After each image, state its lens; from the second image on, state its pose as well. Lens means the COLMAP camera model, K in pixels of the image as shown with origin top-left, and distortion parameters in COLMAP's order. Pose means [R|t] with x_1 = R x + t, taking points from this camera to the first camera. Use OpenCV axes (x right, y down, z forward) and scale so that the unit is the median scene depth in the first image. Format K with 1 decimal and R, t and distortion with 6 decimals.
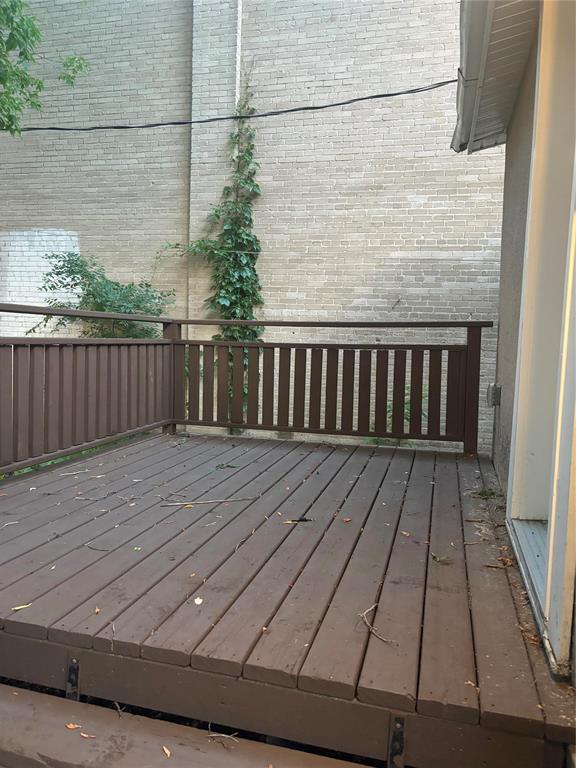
lens RADIAL K [[581.5, 0, 292.6], [0, 581.5, 385.1], [0, 0, 1]] dist [0.038548, -0.034705]
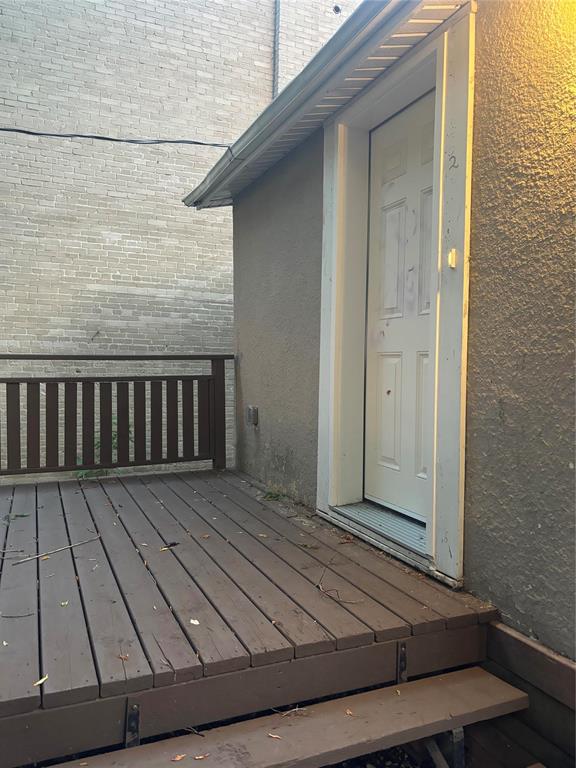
lens RADIAL K [[581.5, 0, 284.8], [0, 581.5, 385.7], [0, 0, 1]] dist [0.038548, -0.034705]
pose [[0.784707, -0.040216, 0.618561, -0.201379], [0.067915, 0.997464, -0.021307, -0.009000], [-0.616135, 0.058729, 0.785448, 0.007966]]
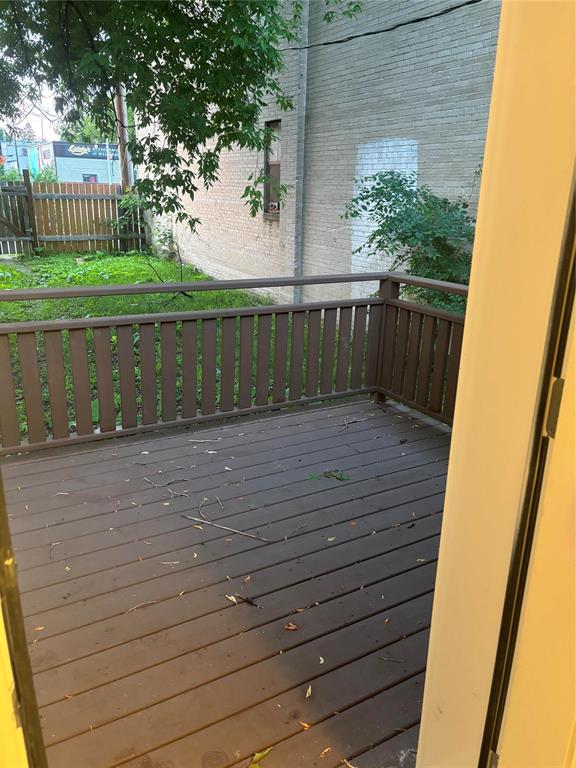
lens RADIAL K [[581.5, 0, 288.6], [0, 581.5, 382.4], [0, 0, 1]] dist [0.038548, -0.034705]
pose [[0.694367, 0.215741, -0.686521, 0.241406], [-0.066455, 0.969150, 0.237343, -0.117835], [0.716546, -0.119181, 0.687282, 0.216002]]
